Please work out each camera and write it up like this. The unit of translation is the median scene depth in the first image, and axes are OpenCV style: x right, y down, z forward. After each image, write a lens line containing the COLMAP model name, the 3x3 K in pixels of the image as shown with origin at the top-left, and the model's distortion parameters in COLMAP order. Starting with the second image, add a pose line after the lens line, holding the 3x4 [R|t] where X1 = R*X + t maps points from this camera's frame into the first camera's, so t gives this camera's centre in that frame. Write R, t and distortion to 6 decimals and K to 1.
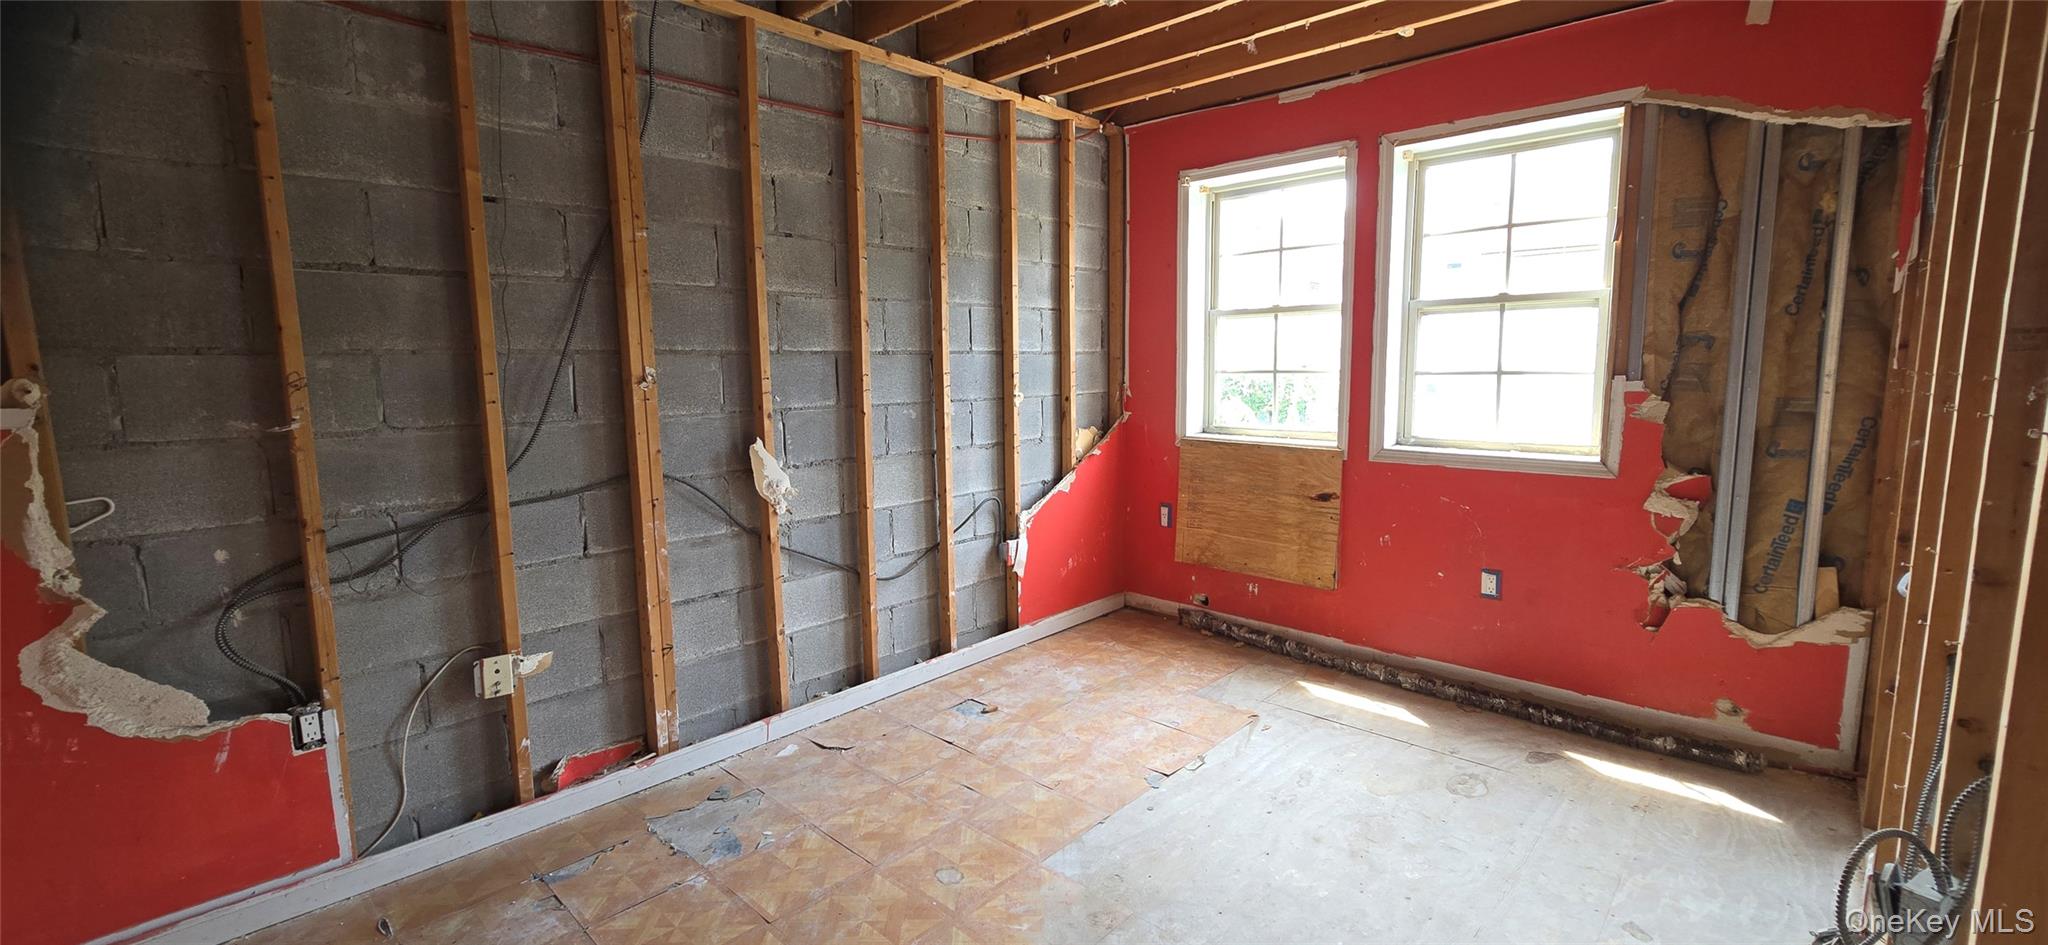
lens RADIAL K [[839.6, 0, 1017.1], [0, 839.6, 471.1], [0, 0, 1]] dist [-0.001080, -0.000273]
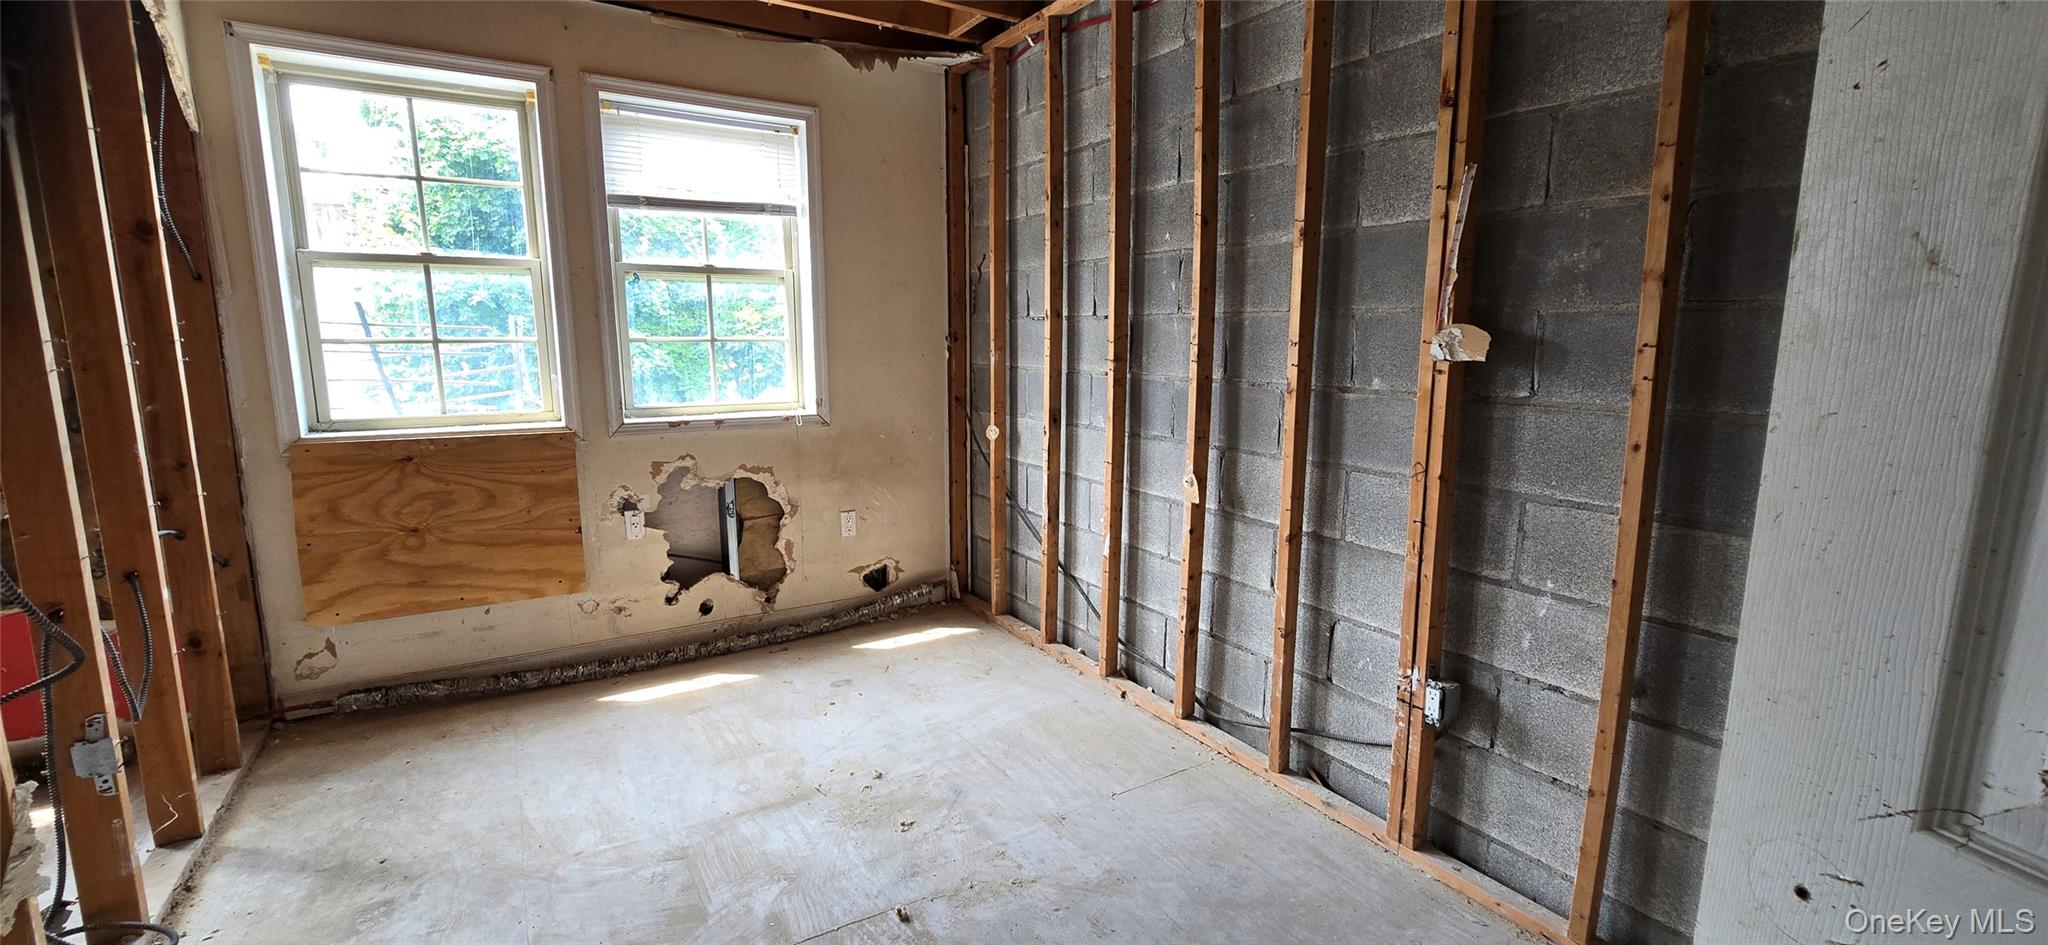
lens RADIAL K [[839.6, 0, 1022.8], [0, 839.6, 467.3], [0, 0, 1]] dist [-0.001080, -0.000273]
pose [[0.237469, -0.149709, 0.959789, -0.353980], [0.118454, 0.985142, 0.124356, -0.041403], [-0.964146, 0.084160, 0.251675, 0.343386]]
